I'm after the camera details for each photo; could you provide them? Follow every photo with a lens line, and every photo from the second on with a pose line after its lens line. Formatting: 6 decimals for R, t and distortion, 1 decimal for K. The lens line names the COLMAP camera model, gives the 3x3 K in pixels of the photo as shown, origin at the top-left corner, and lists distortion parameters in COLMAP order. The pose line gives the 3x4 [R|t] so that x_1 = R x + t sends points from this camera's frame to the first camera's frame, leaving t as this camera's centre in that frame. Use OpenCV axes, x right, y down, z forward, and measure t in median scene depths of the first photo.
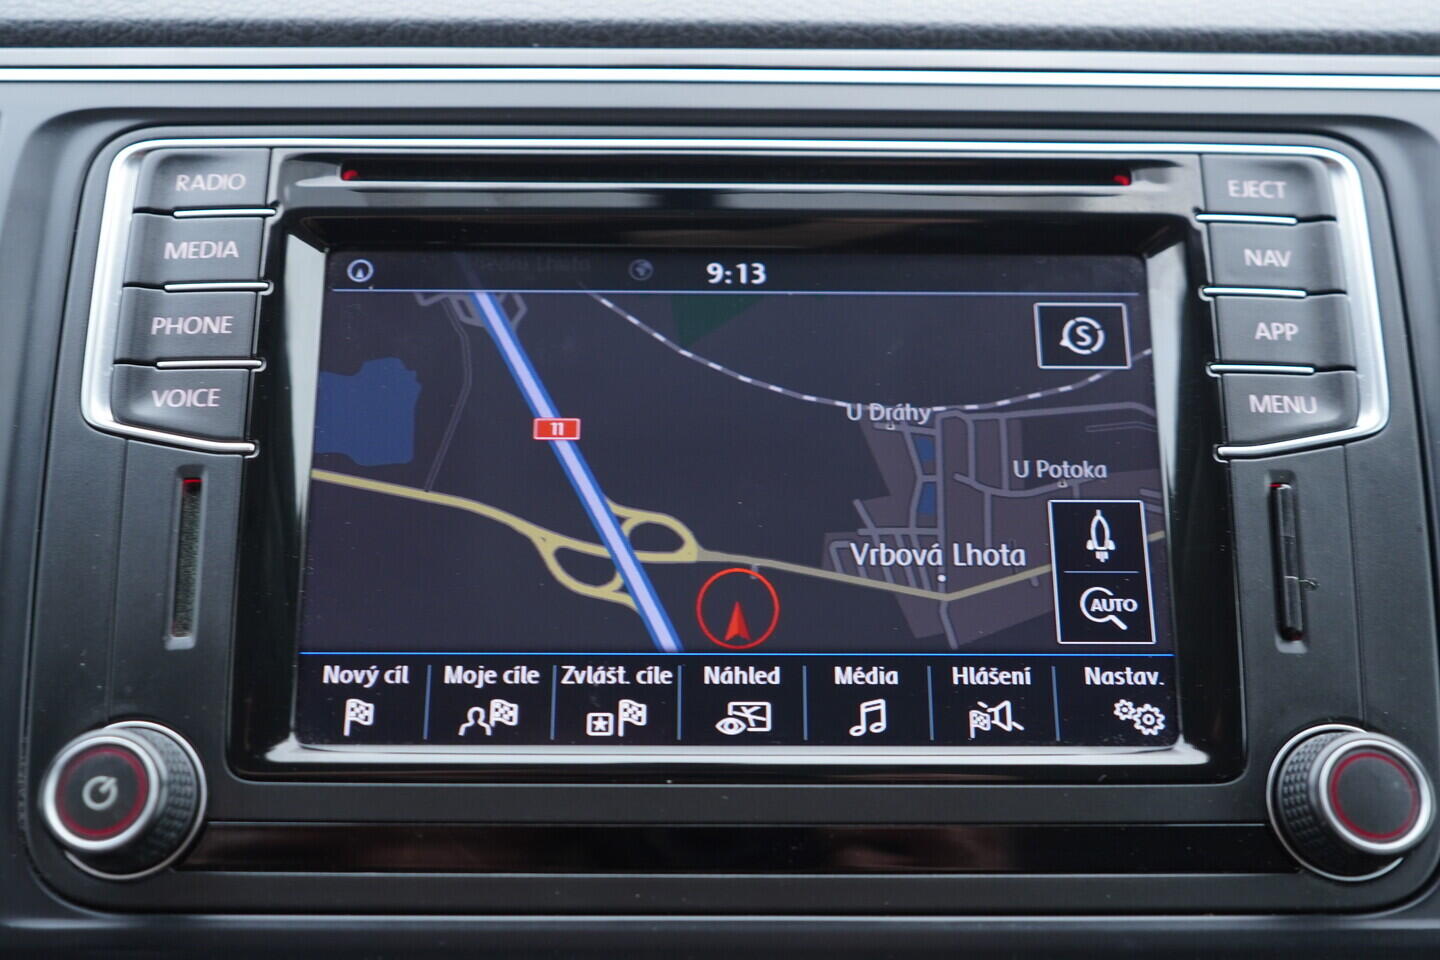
lens RADIAL K [[1498.1, 0, 719.3], [0, 1498.1, 480.2], [0, 0, 1]] dist [0.001584, 0.000000]
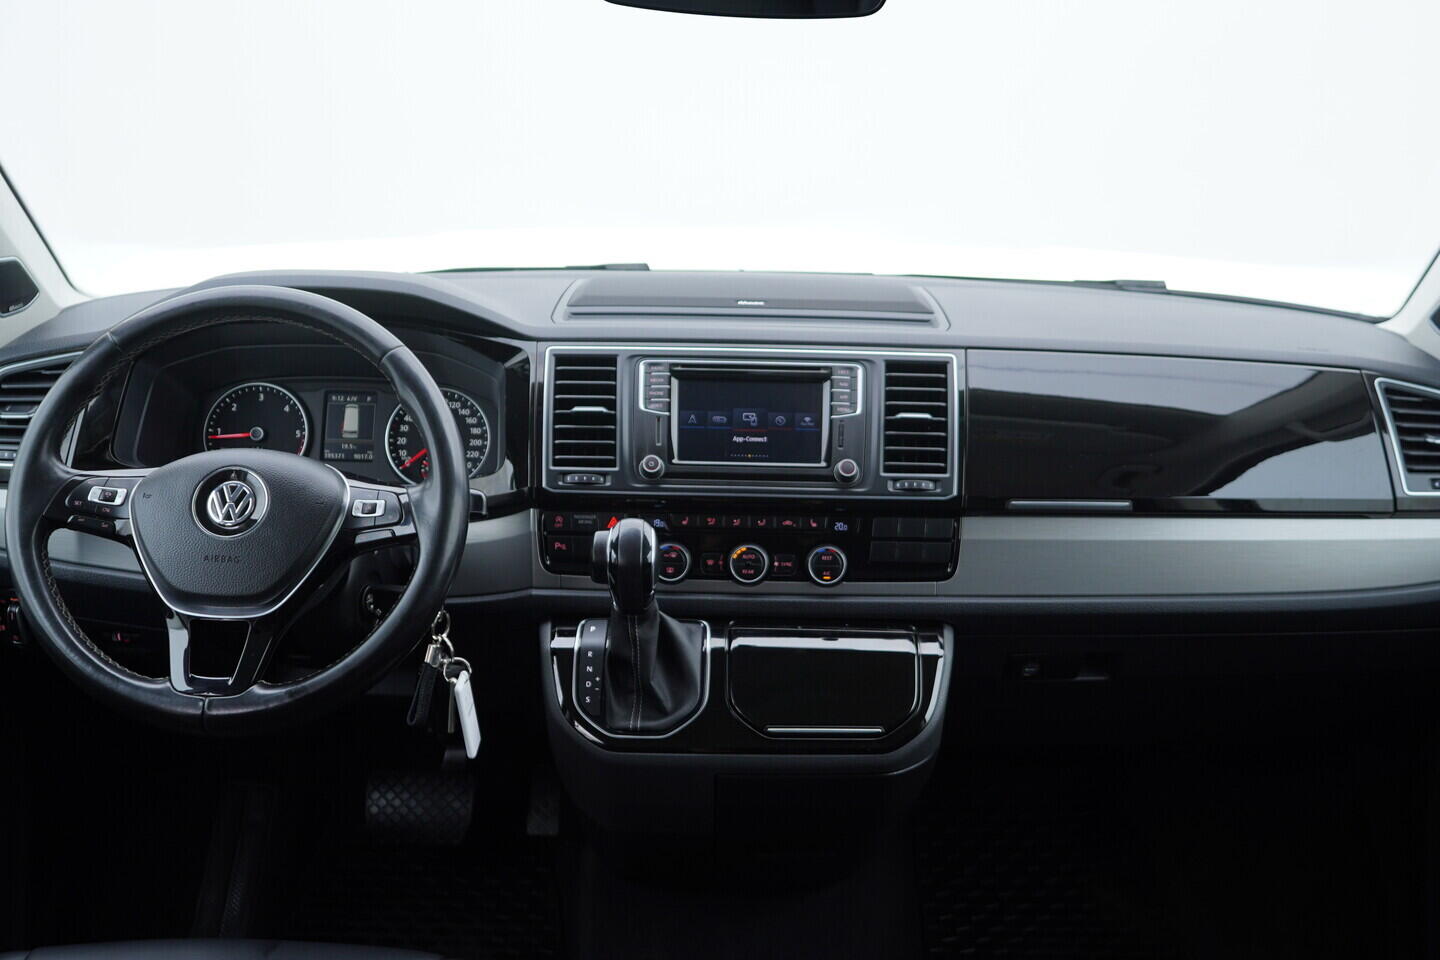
lens RADIAL K [[1498.1, 0, 718.6], [0, 1498.1, 464.7], [0, 0, 1]] dist [0.001584, 0.000000]
pose [[0.999744, 0.016304, -0.015671, -0.016050], [-0.017320, 0.997598, -0.067070, 0.563359], [0.014540, 0.067324, 0.997625, -4.807362]]
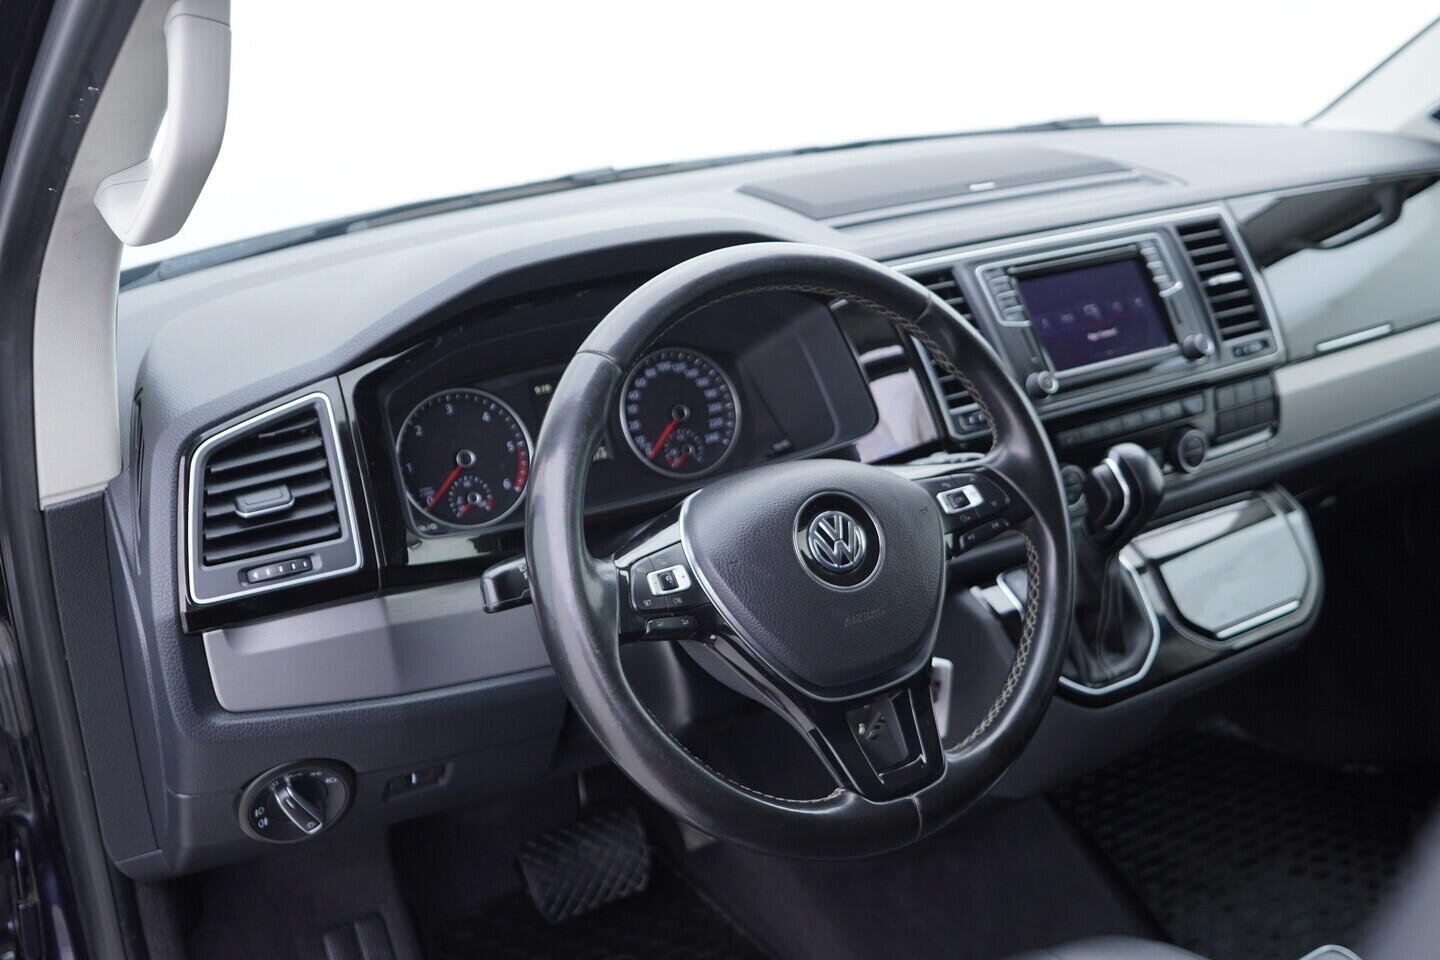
lens RADIAL K [[1498.1, 0, 714.5], [0, 1498.1, 493.2], [0, 0, 1]] dist [0.001584, 0.000000]
pose [[0.852672, -0.221221, 0.473298, -3.733977], [0.204552, 0.974965, 0.087191, -0.118079], [-0.480738, 0.022468, 0.876577, -2.932047]]
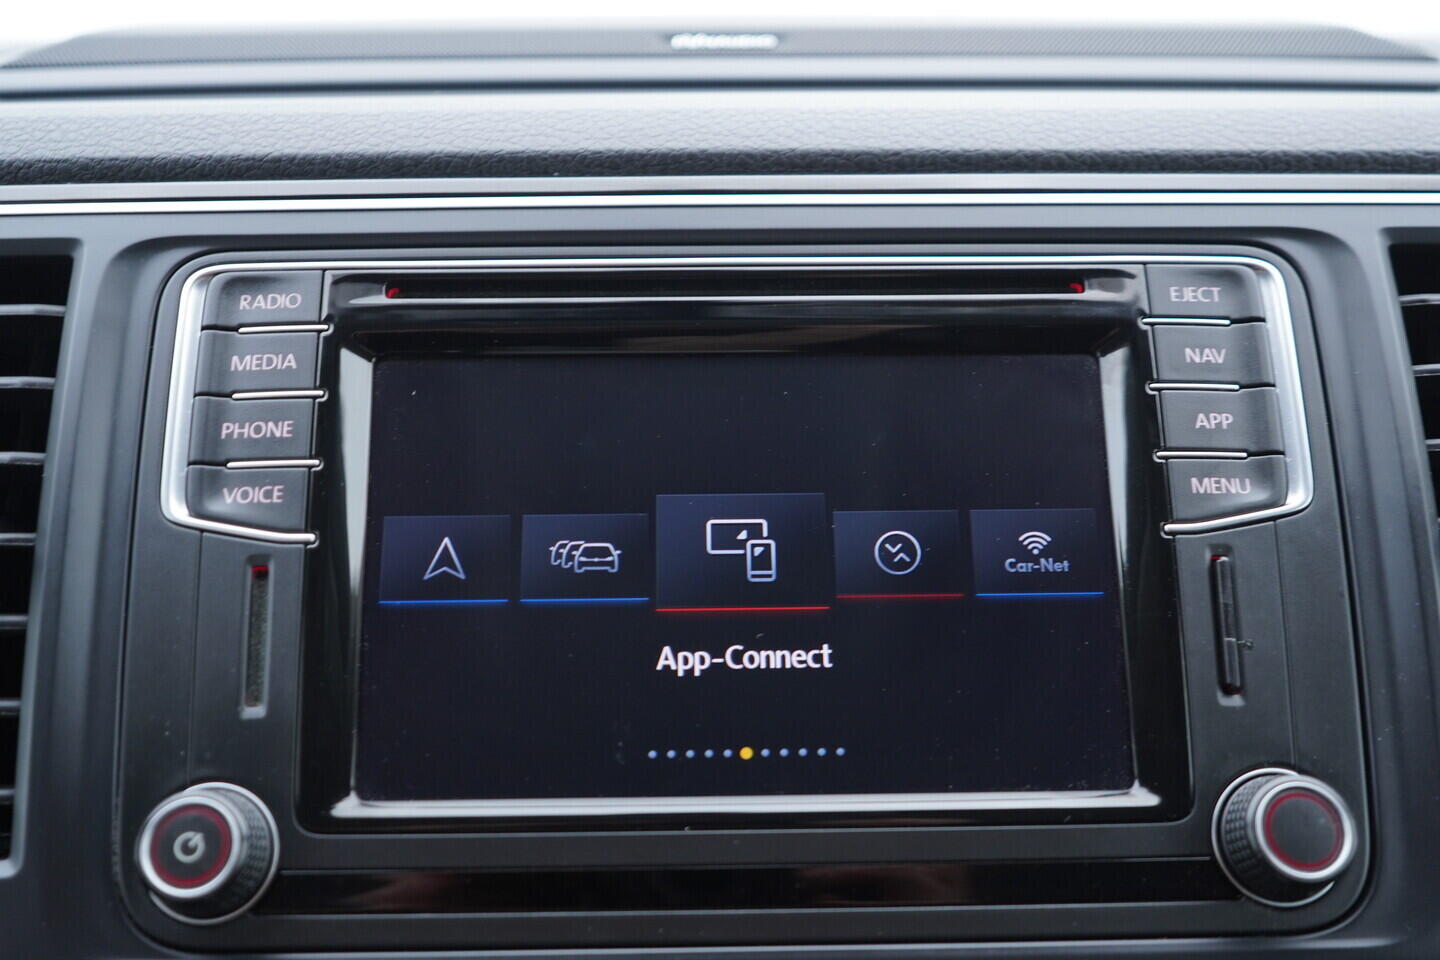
lens RADIAL K [[1498.1, 0, 720.6], [0, 1498.1, 481.5], [0, 0, 1]] dist [0.001584, 0.000000]
pose [[0.999853, -0.014826, 0.008628, -0.012663], [0.015072, 0.999461, -0.029167, -0.026316], [-0.008191, 0.029293, 0.999537, -0.132480]]
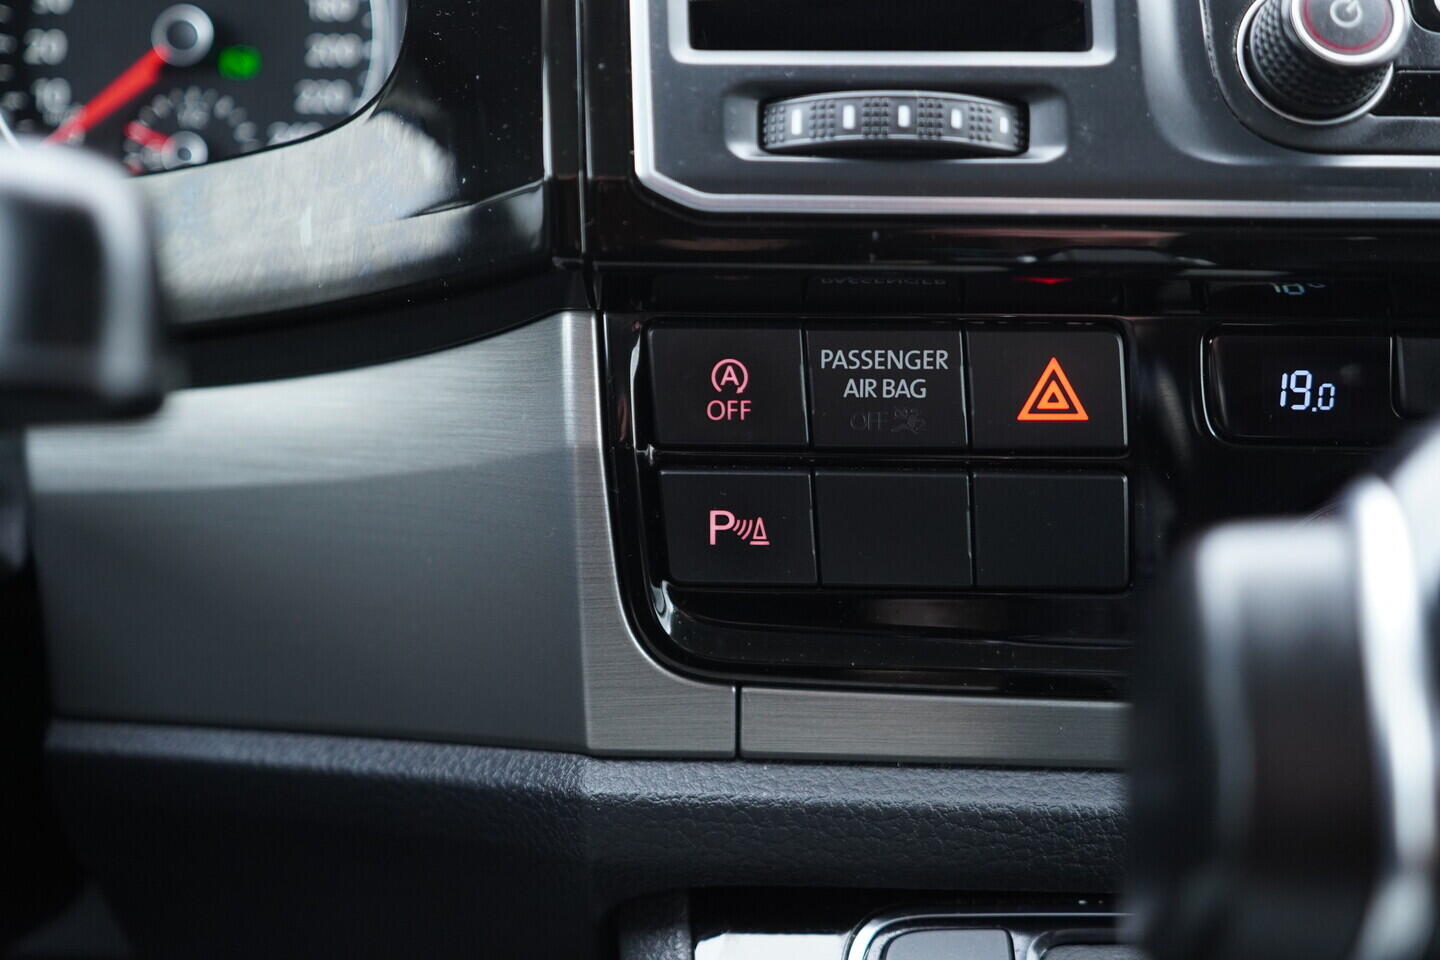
lens RADIAL K [[1498.1, 0, 715.2], [0, 1498.1, 478.3], [0, 0, 1]] dist [0.001584, 0.000000]
pose [[0.999671, 0.009499, -0.023816, -0.704368], [-0.007522, 0.996621, 0.081793, 0.384038], [0.024512, -0.081587, 0.996365, -0.020261]]
